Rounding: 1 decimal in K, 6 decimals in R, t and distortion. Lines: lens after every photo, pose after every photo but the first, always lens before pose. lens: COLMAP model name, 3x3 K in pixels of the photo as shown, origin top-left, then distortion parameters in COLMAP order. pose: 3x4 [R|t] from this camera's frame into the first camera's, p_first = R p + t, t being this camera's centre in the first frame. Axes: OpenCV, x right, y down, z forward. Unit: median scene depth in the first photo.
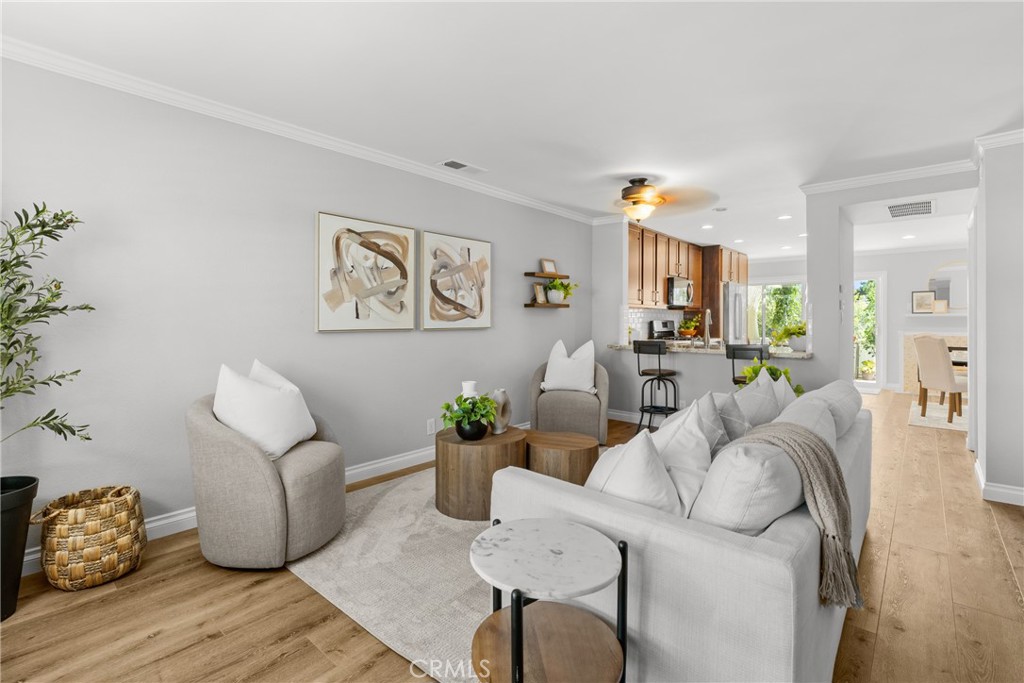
lens RADIAL K [[470.6, 0, 511.0], [0, 470.6, 313.9], [0, 0, 1]] dist [0.001285, 0.000094]
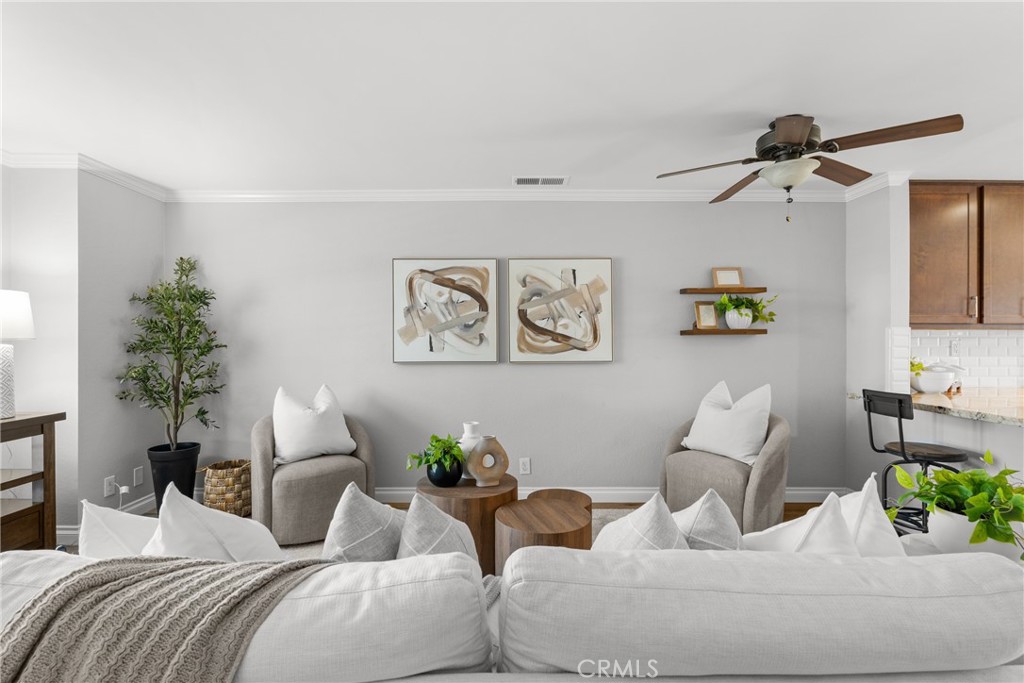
lens RADIAL K [[466.6, 0, 512.0], [0, 466.6, 341.5], [0, 0, 1]] dist [-0.000495, 0.000213]
pose [[0.663726, -0.003532, -0.747968, 0.557819], [0.011775, 0.999914, 0.005727, -0.015498], [0.747883, -0.012608, 0.663711, 0.400986]]
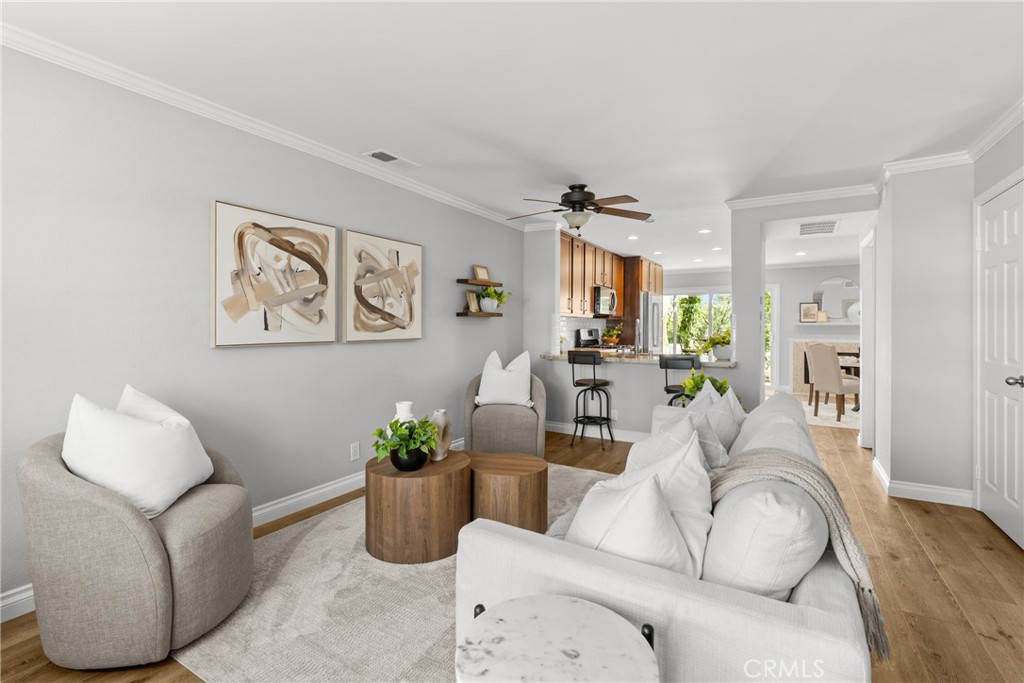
lens RADIAL K [[465.4, 0, 514.1], [0, 465.4, 323.8], [0, 0, 1]] dist [-0.000941, 0.001216]
pose [[0.982547, 0.001560, 0.186005, -0.042328], [-0.003082, 0.999964, 0.007897, -0.009050], [-0.185986, -0.008333, 0.982517, 0.092530]]
